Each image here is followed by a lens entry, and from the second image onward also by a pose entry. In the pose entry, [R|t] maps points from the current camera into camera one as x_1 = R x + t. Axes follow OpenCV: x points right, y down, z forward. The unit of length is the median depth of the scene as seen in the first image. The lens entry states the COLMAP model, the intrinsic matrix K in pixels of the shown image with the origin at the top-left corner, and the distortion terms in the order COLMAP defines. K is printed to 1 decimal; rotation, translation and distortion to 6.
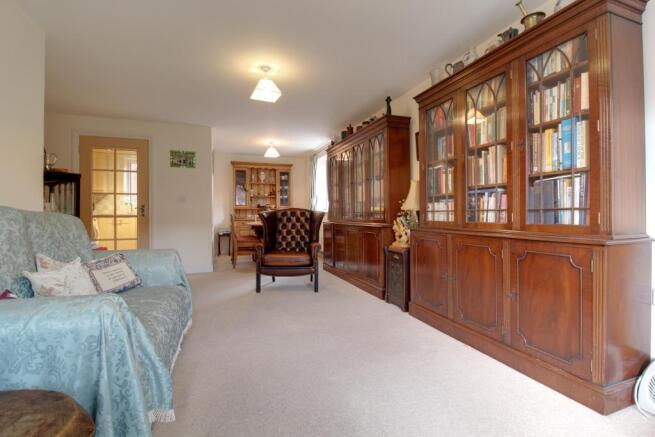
lens RADIAL K [[309.0, 0, 326.8], [0, 309.0, 217.5], [0, 0, 1]] dist [0.000135, -0.000442]
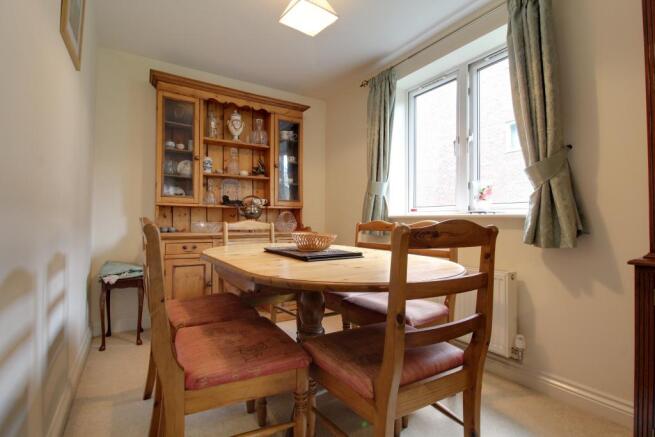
lens RADIAL K [[309.0, 0, 328.5], [0, 309.0, 219.9], [0, 0, 1]] dist [0.000135, -0.000442]
pose [[0.974701, 0.016659, 0.222893, -0.179784], [-0.015013, 0.999846, -0.009079, -0.009941], [-0.223010, 0.005503, 0.974801, 0.586133]]
